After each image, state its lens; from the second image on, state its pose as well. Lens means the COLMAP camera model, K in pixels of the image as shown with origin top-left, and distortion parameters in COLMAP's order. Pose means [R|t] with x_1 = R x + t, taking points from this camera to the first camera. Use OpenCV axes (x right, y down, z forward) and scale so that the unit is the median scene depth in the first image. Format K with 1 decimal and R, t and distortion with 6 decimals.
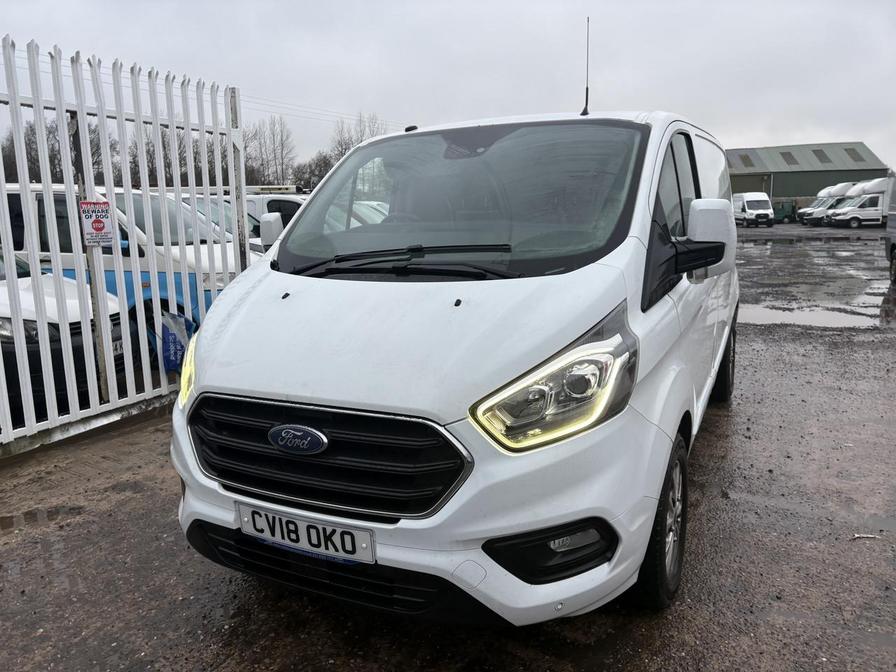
lens RADIAL K [[675.2, 0, 448.8], [0, 675.2, 340.0], [0, 0, 1]] dist [0.021384, -0.017240]
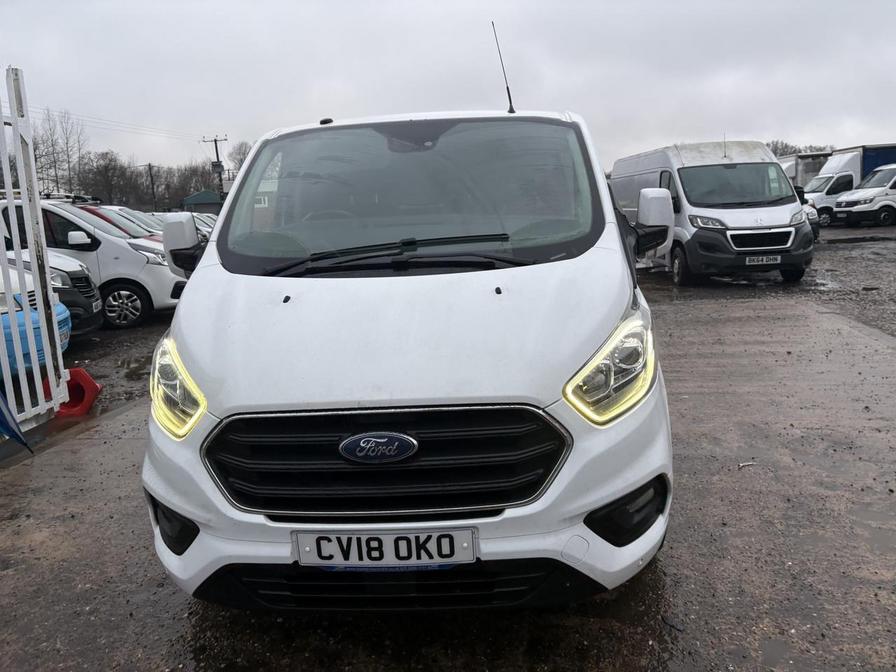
lens RADIAL K [[675.2, 0, 450.0], [0, 675.2, 332.0], [0, 0, 1]] dist [0.021384, -0.017240]
pose [[0.919187, -0.089783, 0.383451, -0.454296], [0.096748, 0.995308, 0.001126, -0.001799], [-0.381753, 0.036064, 0.923560, 0.098976]]
